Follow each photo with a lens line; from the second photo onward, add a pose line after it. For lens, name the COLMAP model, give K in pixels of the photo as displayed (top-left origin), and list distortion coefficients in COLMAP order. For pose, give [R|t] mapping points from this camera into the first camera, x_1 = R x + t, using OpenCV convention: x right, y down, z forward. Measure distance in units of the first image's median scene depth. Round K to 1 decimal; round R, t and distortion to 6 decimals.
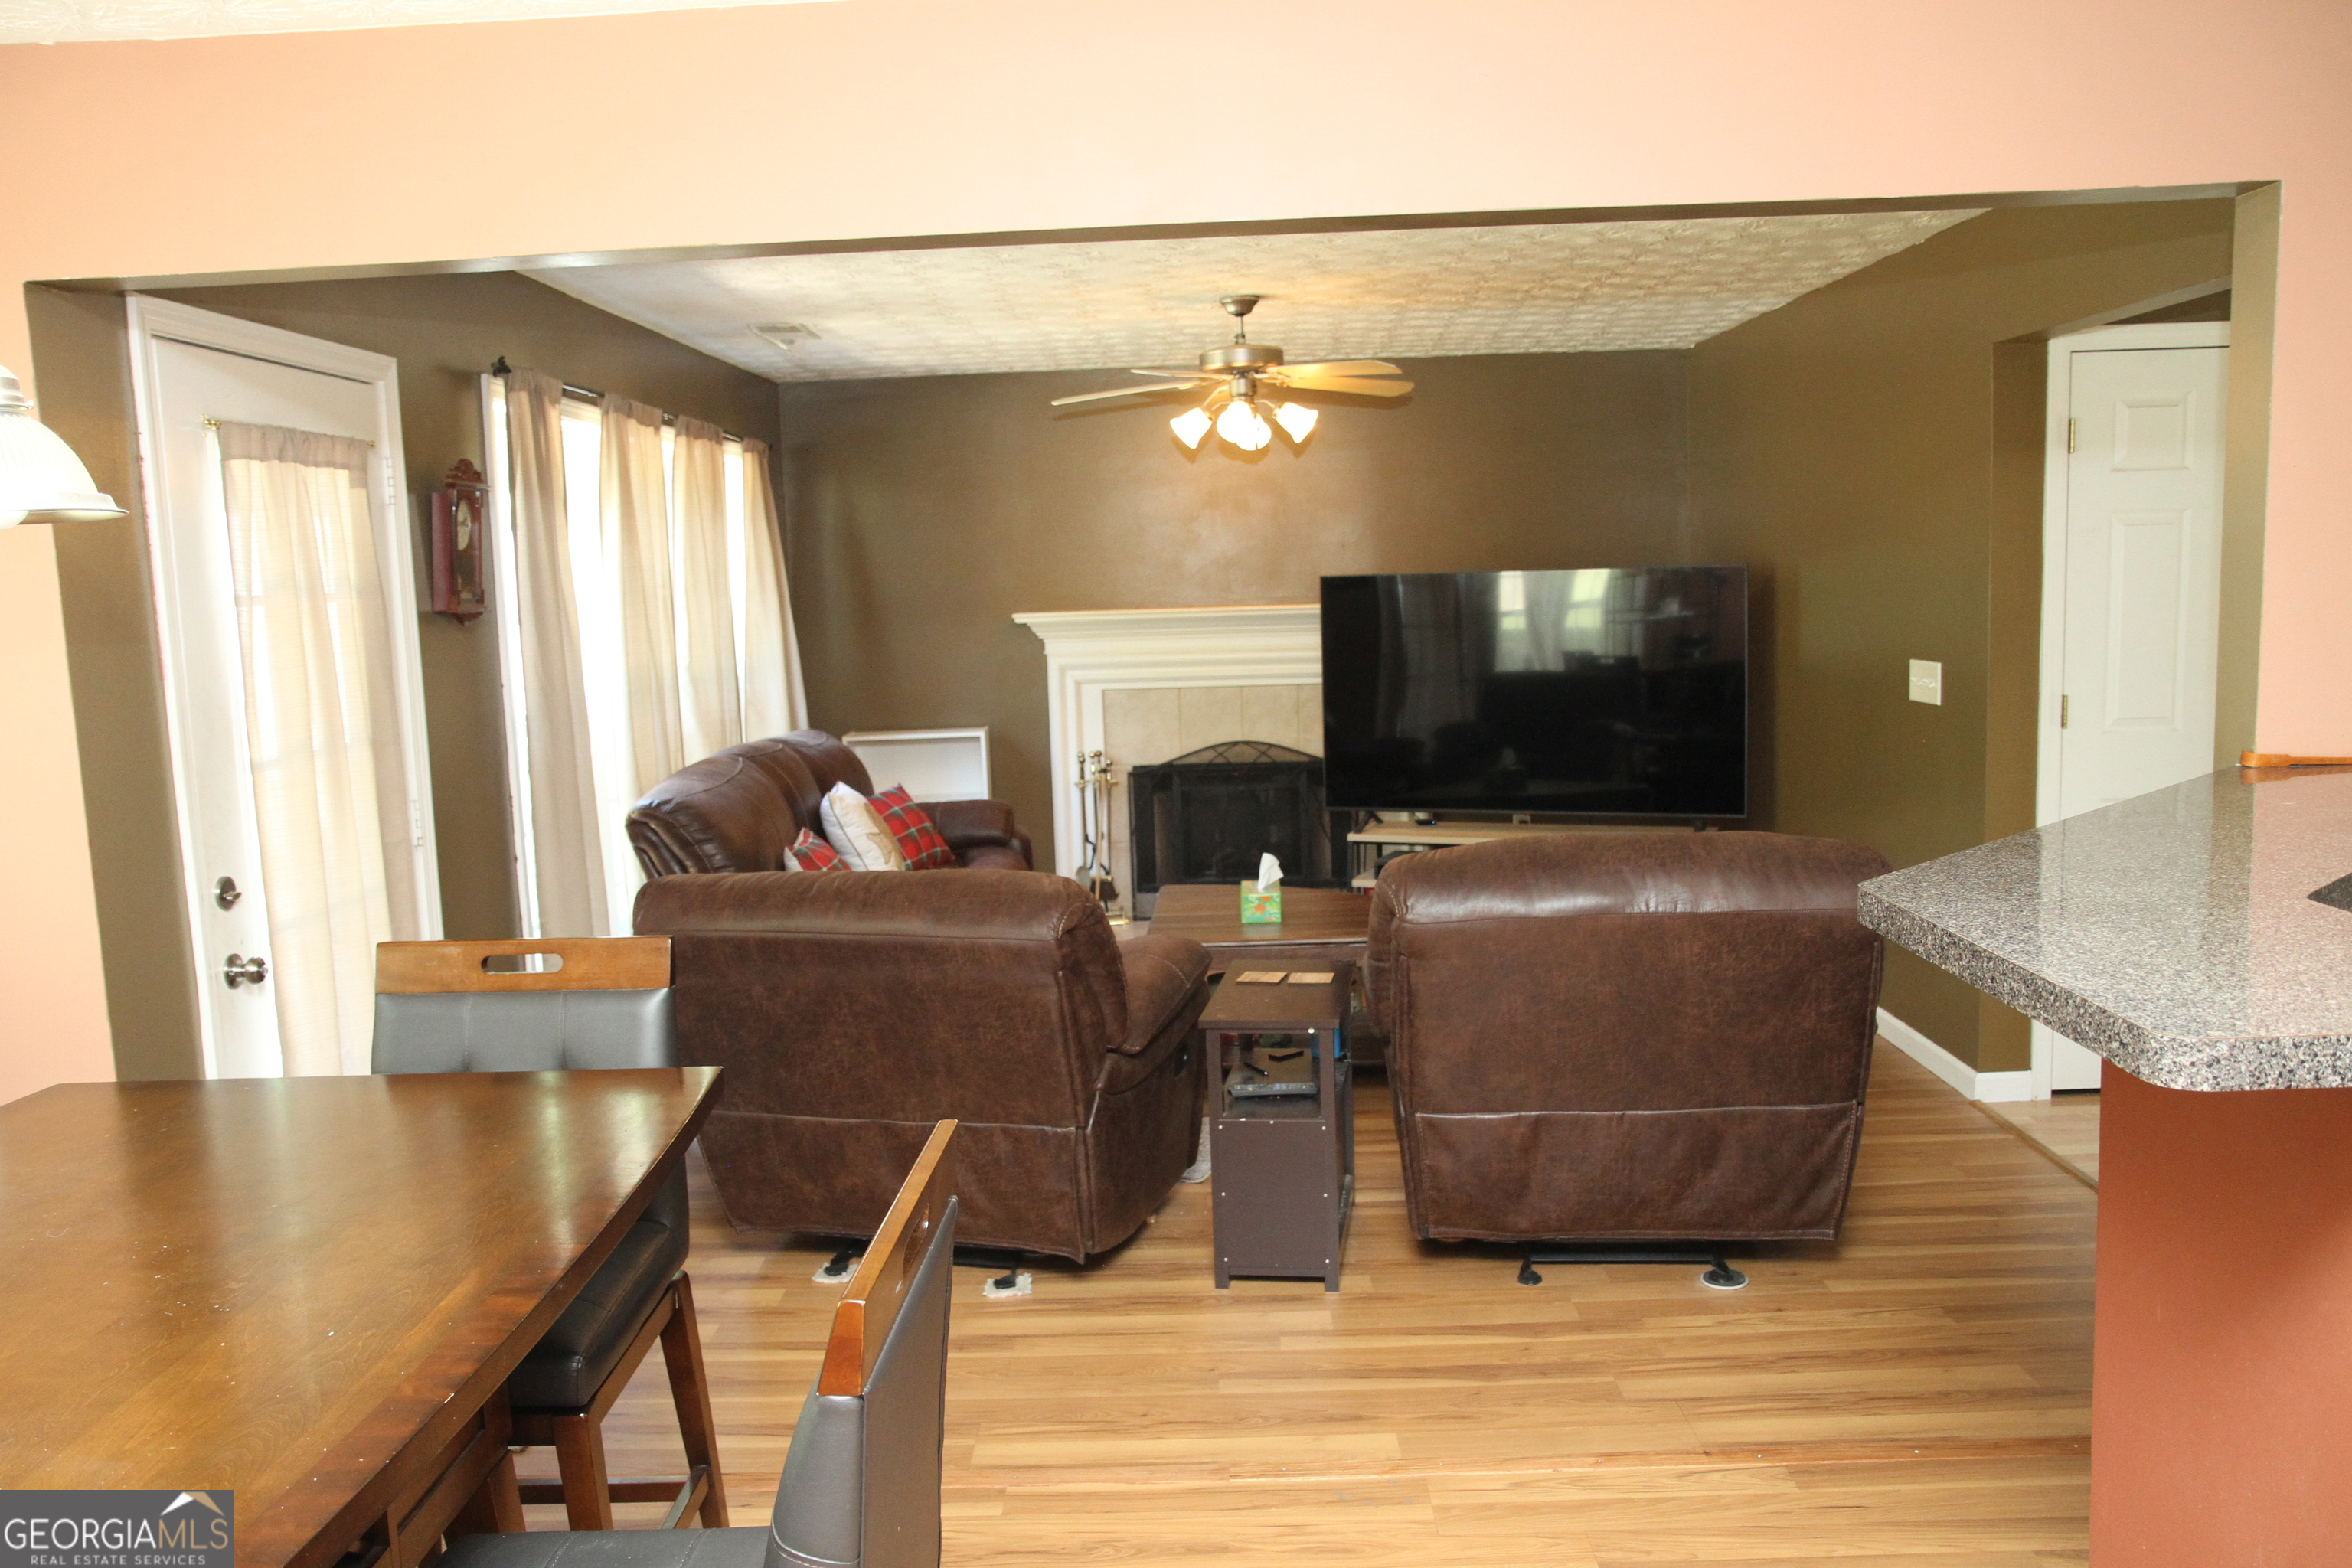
lens RADIAL K [[1840.1, 0, 1163.2], [0, 1840.1, 811.9], [0, 0, 1]] dist [-0.105393, 0.115488]
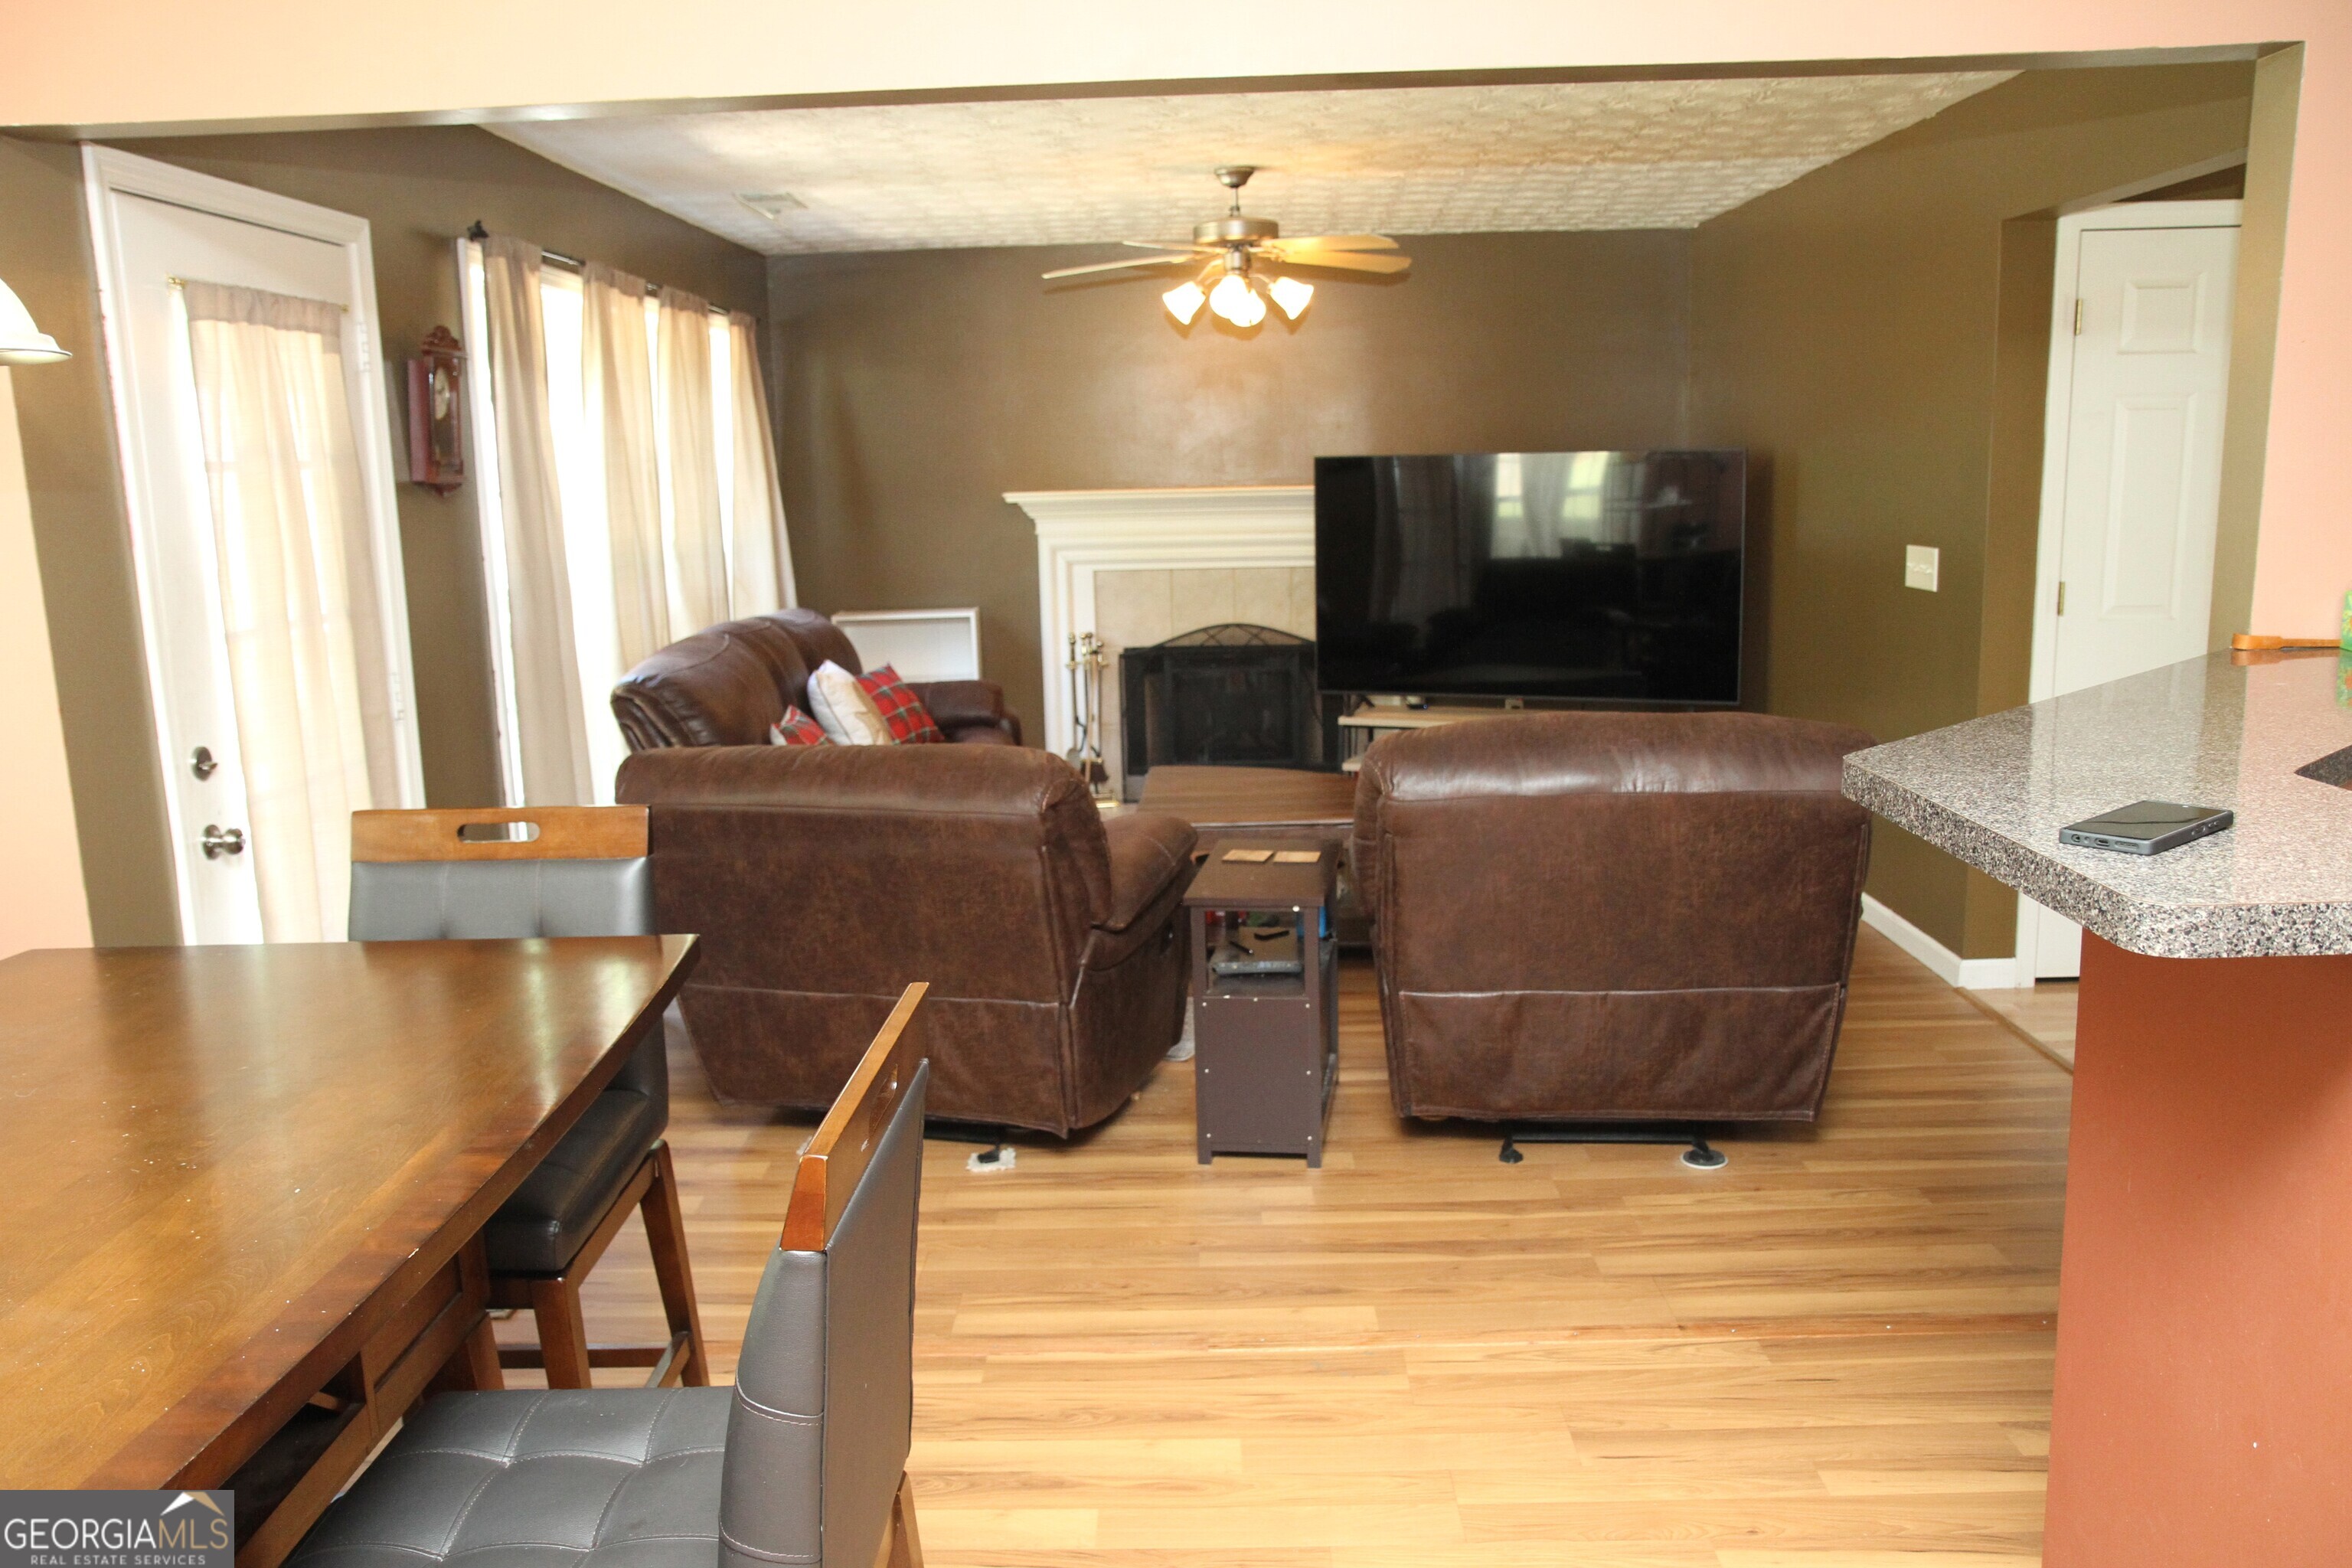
lens RADIAL K [[1840.1, 0, 1163.2], [0, 1840.1, 811.9], [0, 0, 1]] dist [-0.105393, 0.115488]
pose [[0.999969, 0.007363, 0.002795, 0.004351], [-0.007519, 0.998140, 0.060498, 0.005513], [-0.002344, -0.060517, 0.998164, 0.005058]]
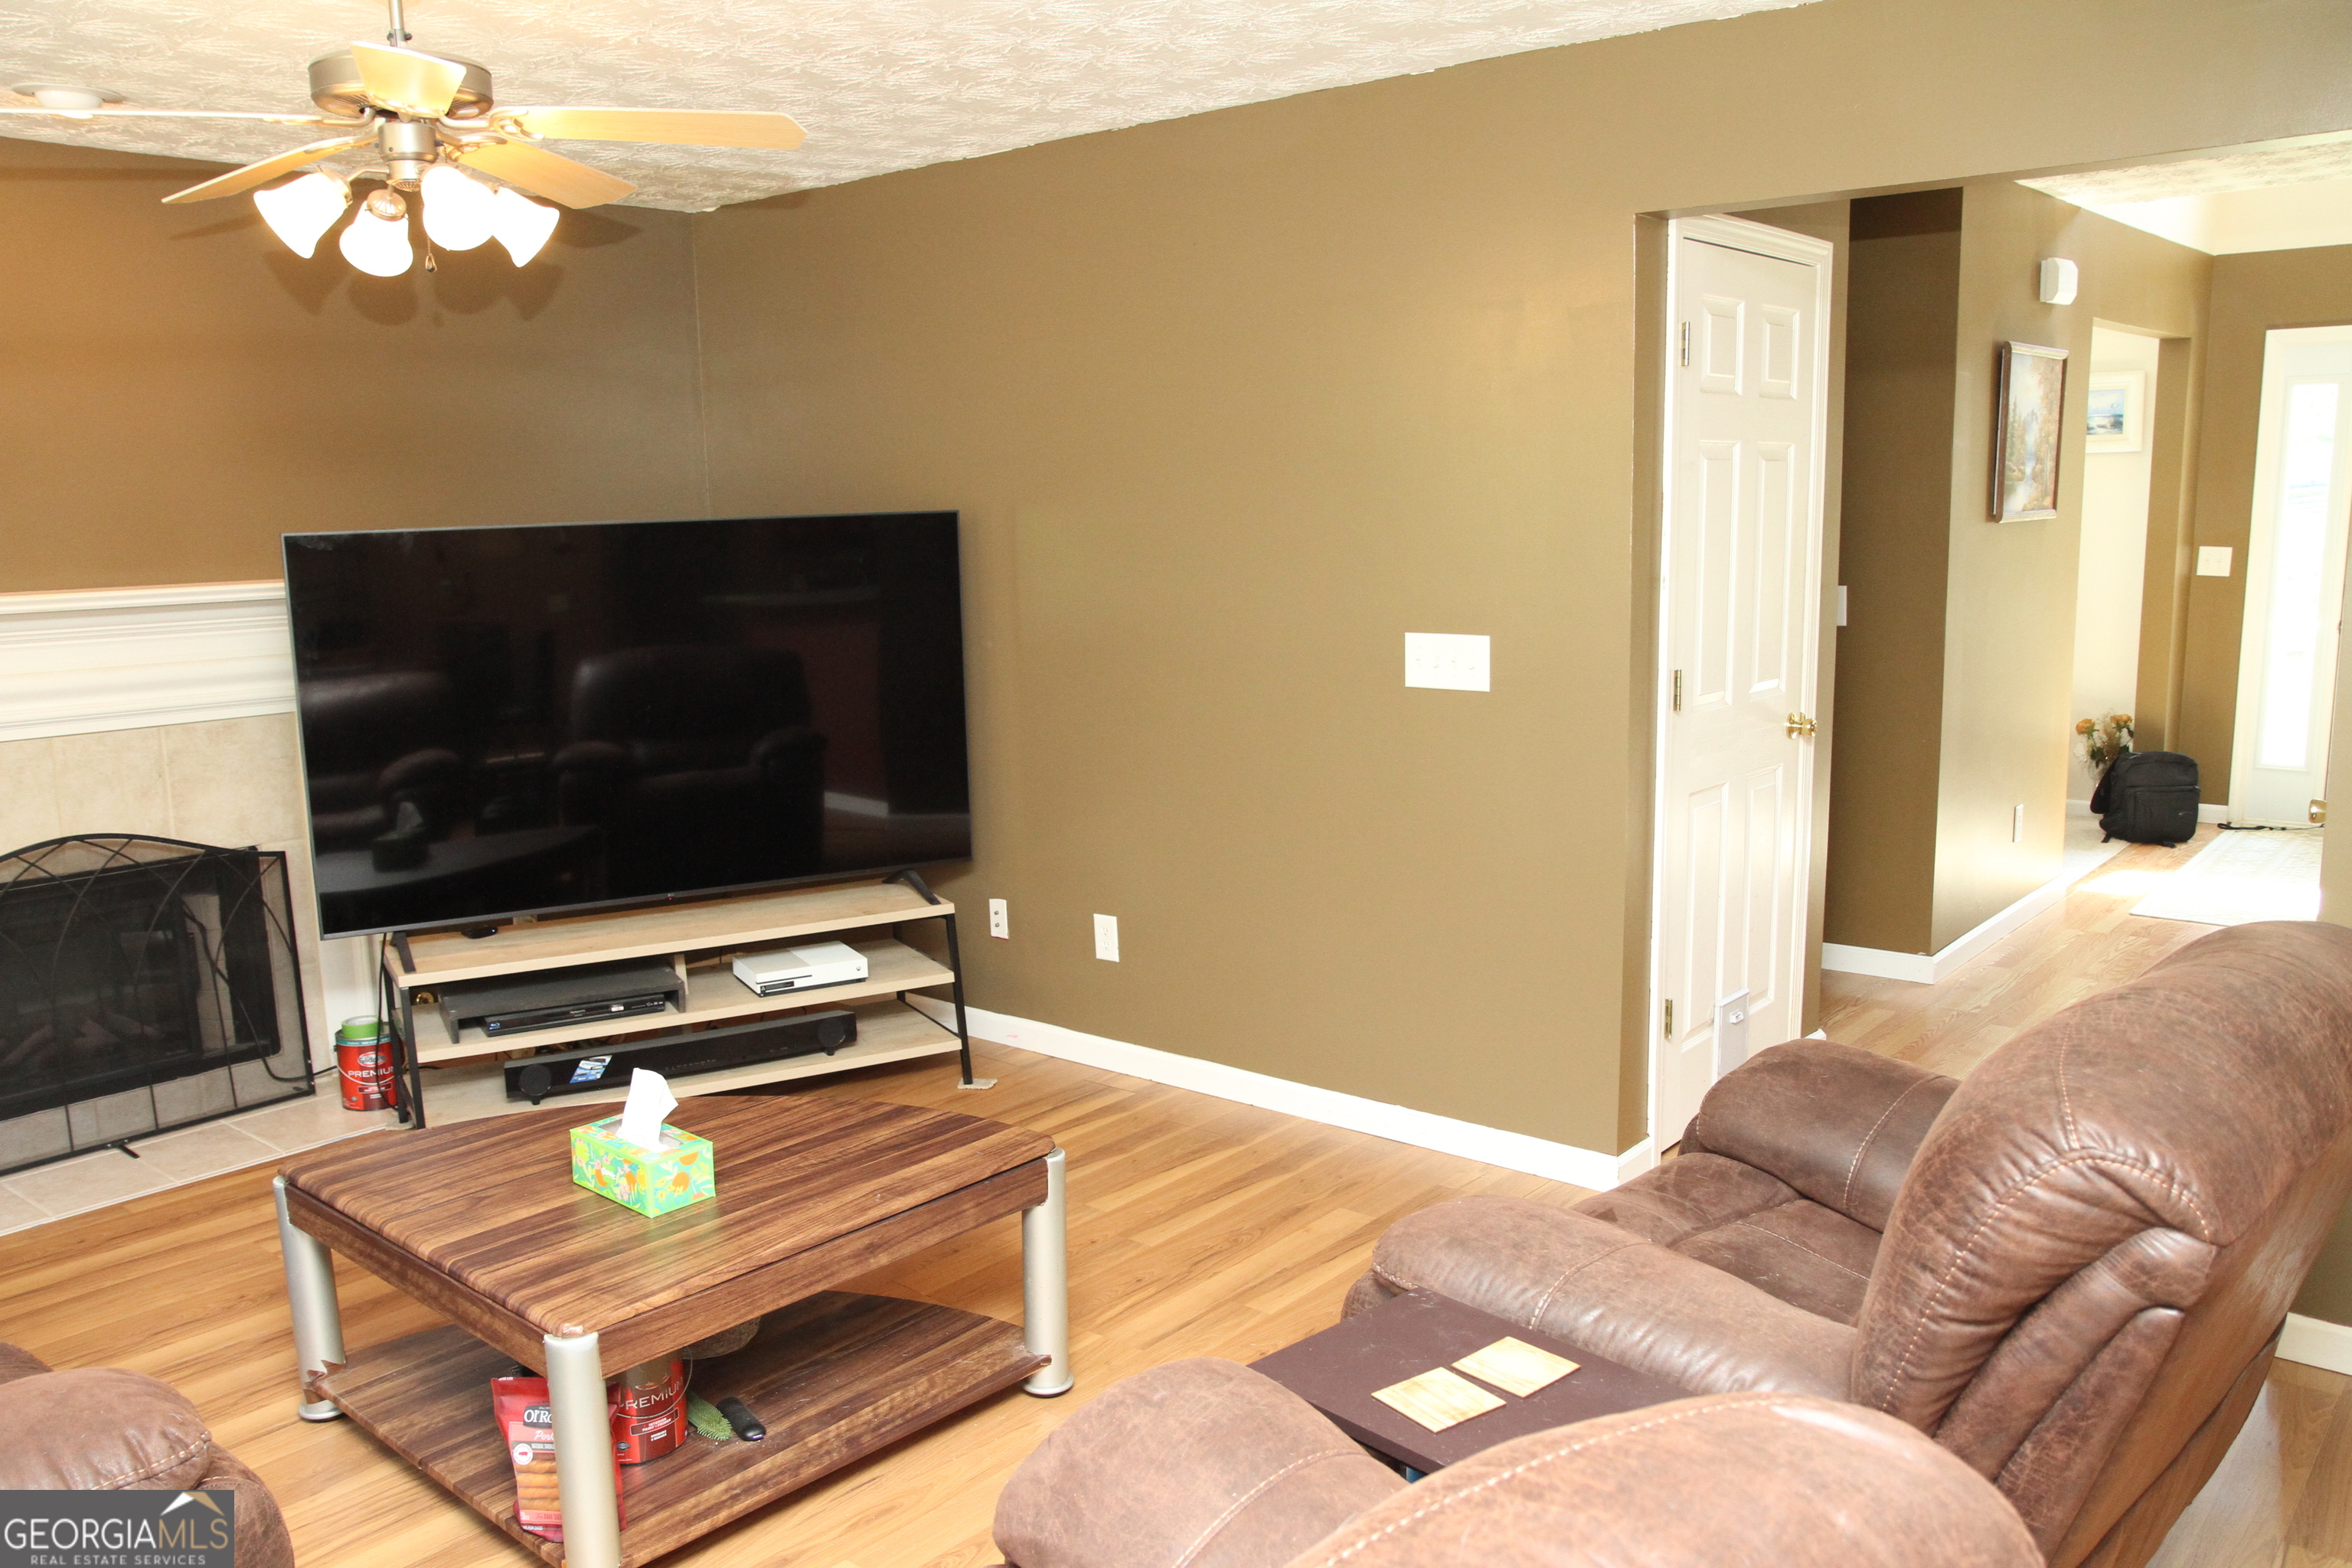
lens RADIAL K [[1840.1, 0, 1163.2], [0, 1840.1, 811.9], [0, 0, 1]] dist [-0.105393, 0.115488]
pose [[0.628273, -0.114168, 0.769570, -0.282163], [0.102134, 0.992717, 0.063890, -0.079220], [-0.771259, 0.038459, 0.635358, 0.683675]]
